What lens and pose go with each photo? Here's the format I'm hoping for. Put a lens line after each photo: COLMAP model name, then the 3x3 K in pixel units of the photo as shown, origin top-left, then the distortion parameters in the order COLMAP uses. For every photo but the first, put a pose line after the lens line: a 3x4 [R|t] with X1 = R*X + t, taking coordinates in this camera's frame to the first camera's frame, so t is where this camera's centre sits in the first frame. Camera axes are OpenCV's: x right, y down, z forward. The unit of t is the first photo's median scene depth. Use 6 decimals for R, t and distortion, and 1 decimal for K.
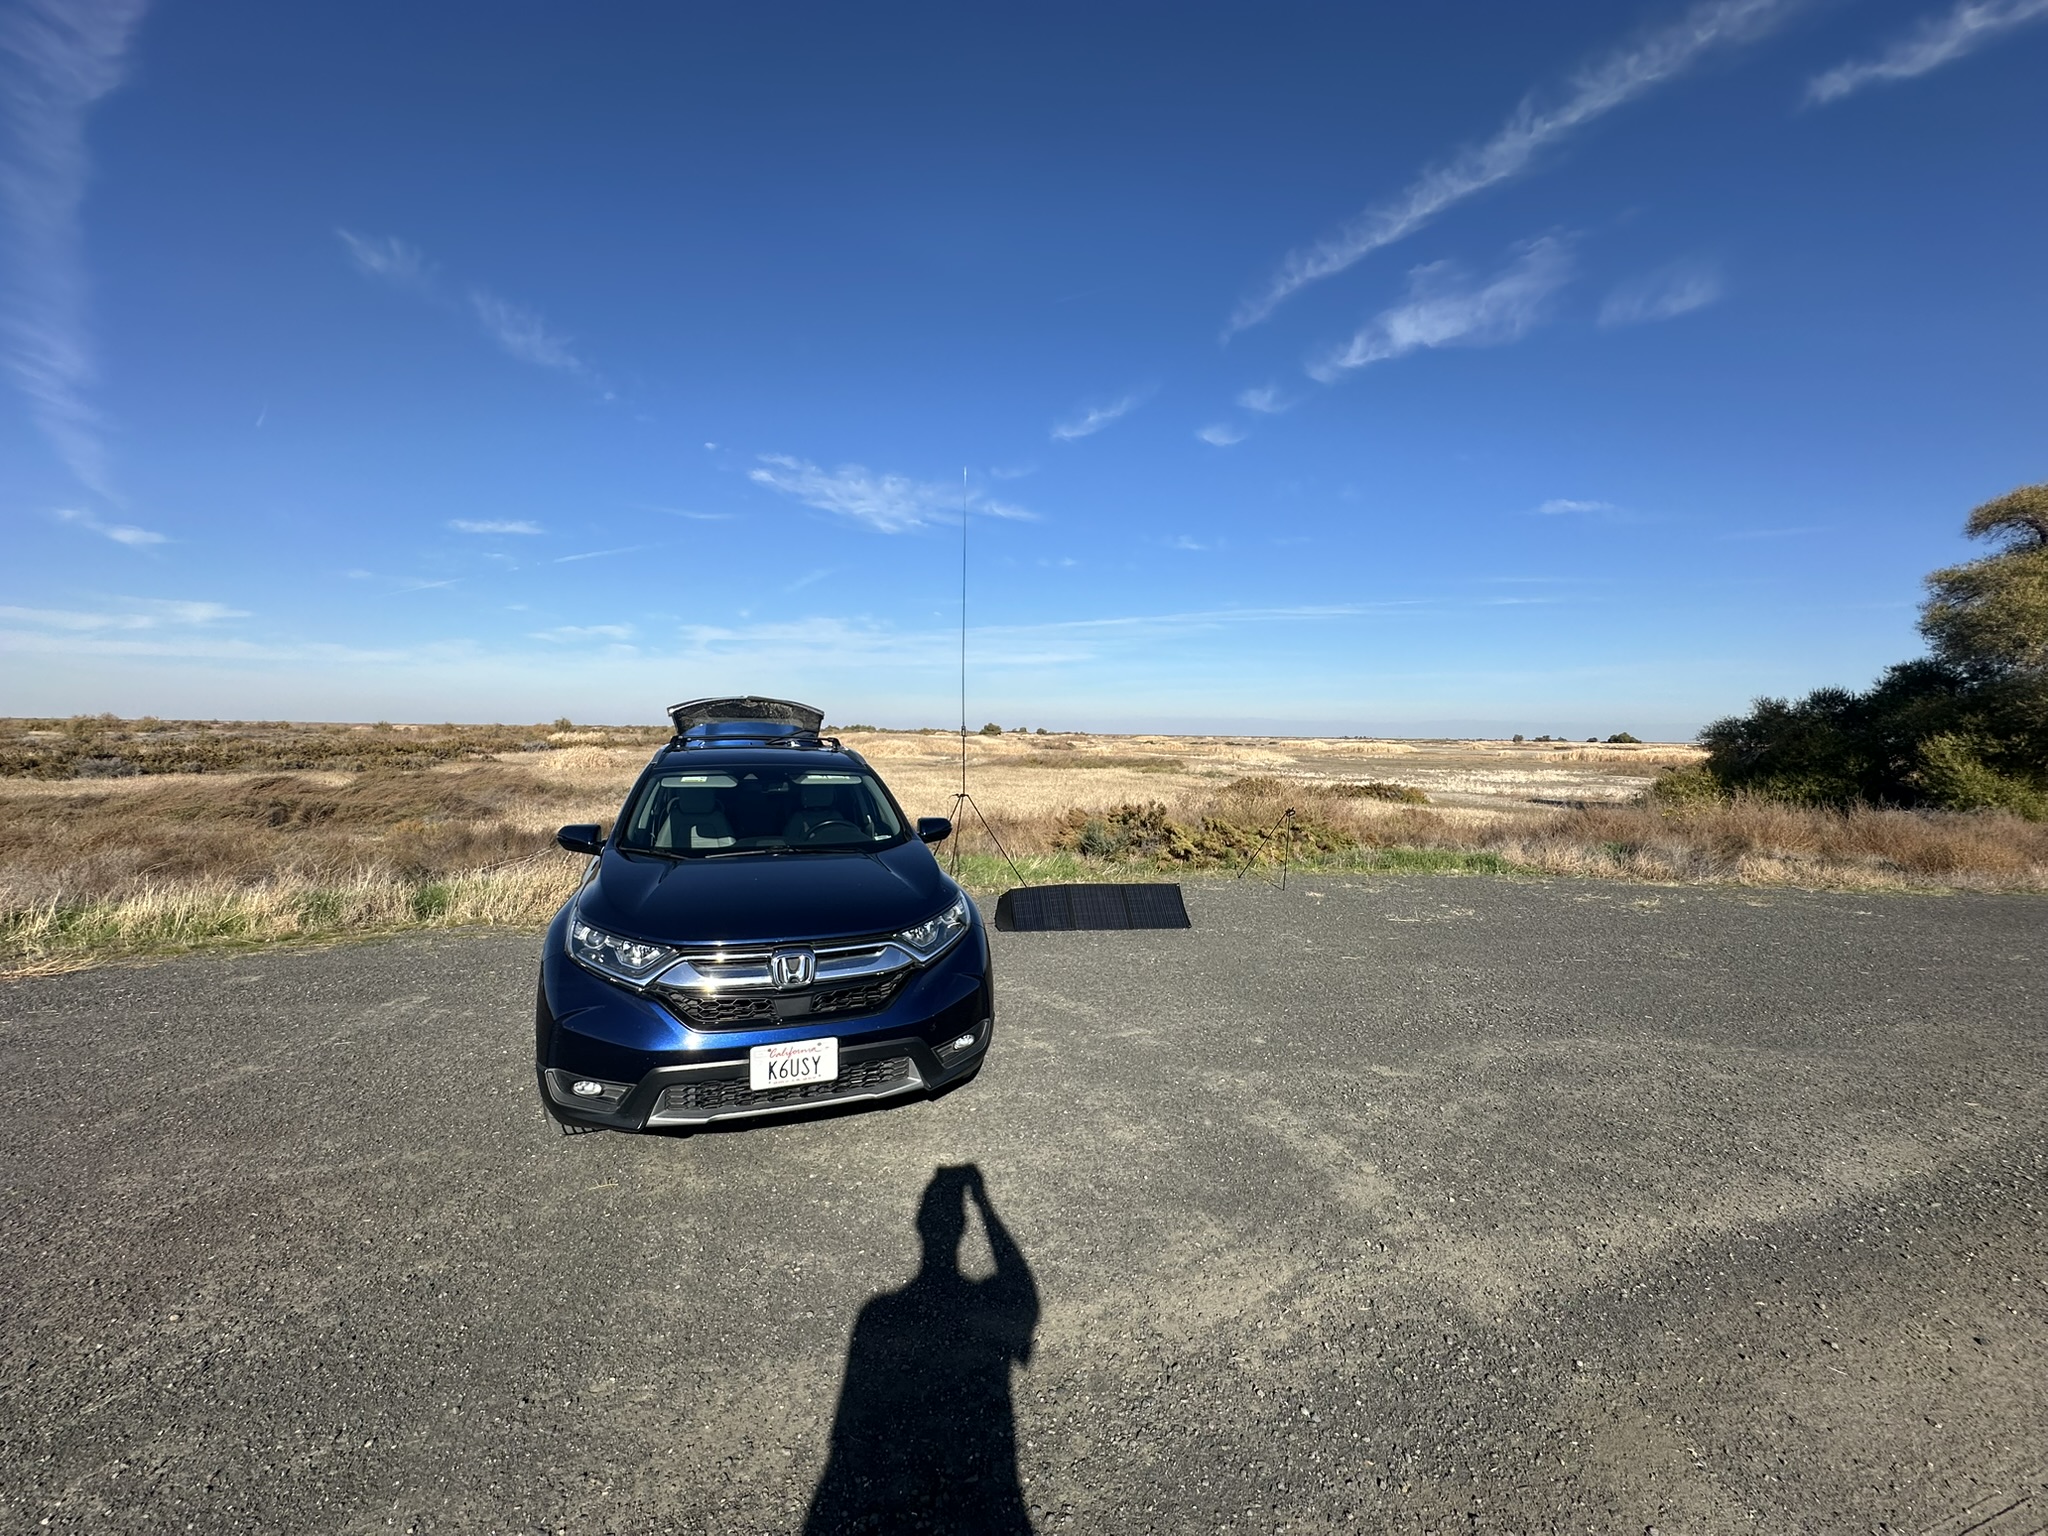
lens RADIAL K [[811.1, 0, 1023.7], [0, 811.1, 789.0], [0, 0, 1]] dist [-0.002079, 0.000355]
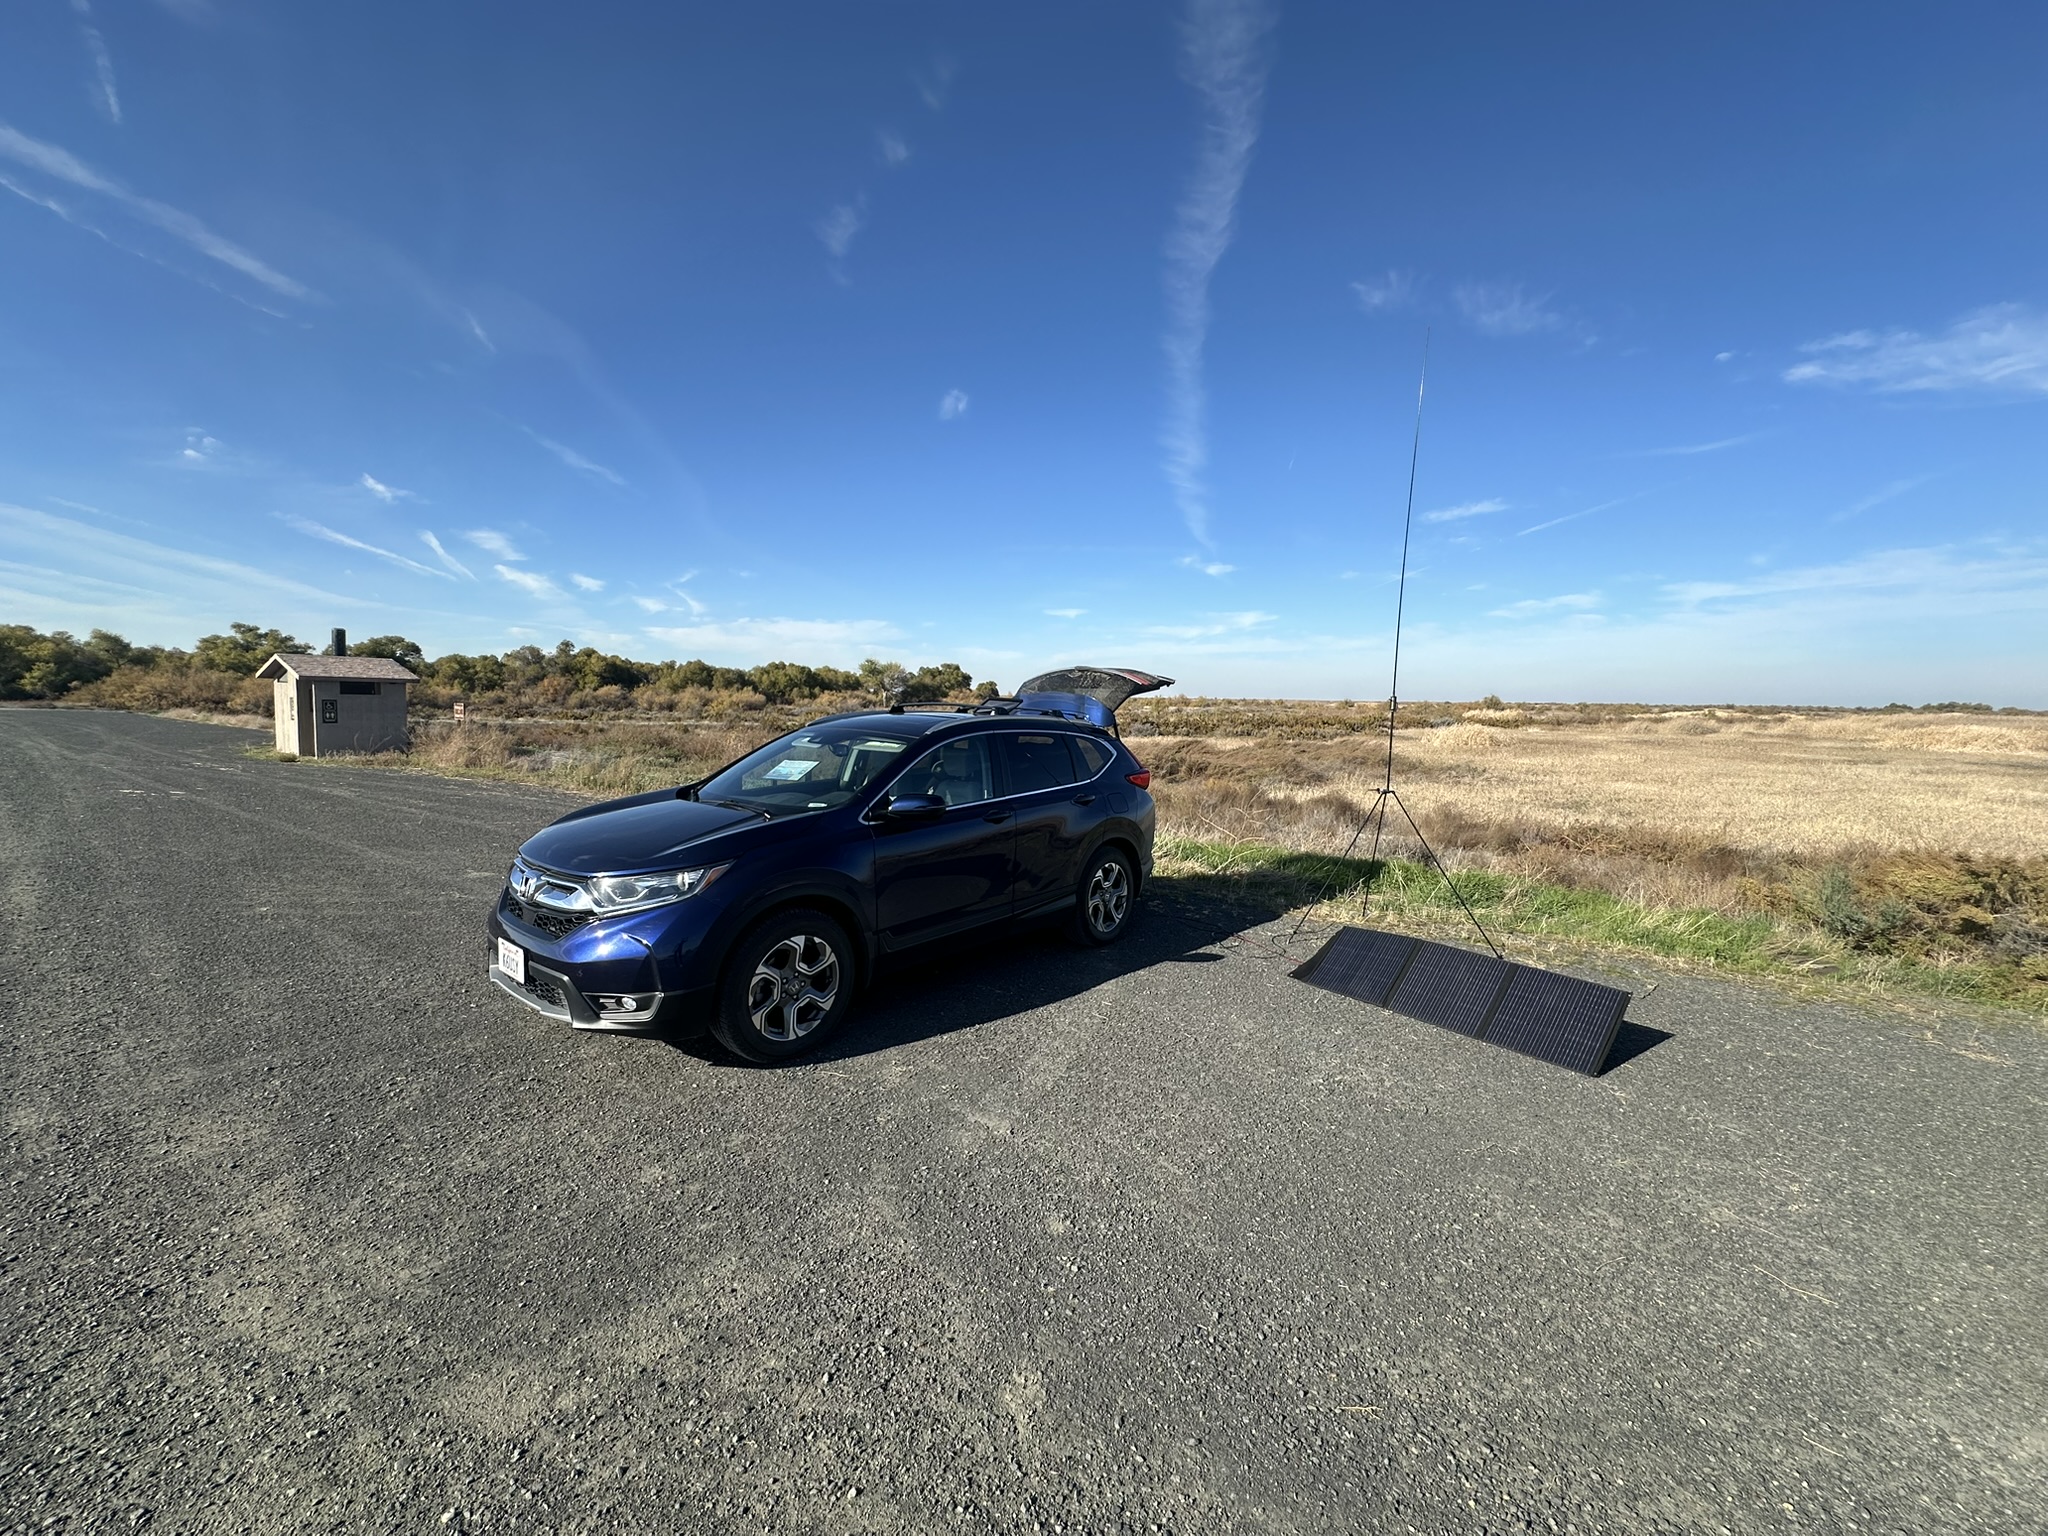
lens RADIAL K [[811.1, 0, 1023.7], [0, 811.1, 789.0], [0, 0, 1]] dist [-0.002079, 0.000355]
pose [[0.497728, 0.092900, -0.862343, 0.098578], [-0.068879, 0.995341, 0.067472, -0.005469], [0.864594, 0.025814, 0.501808, 0.088696]]
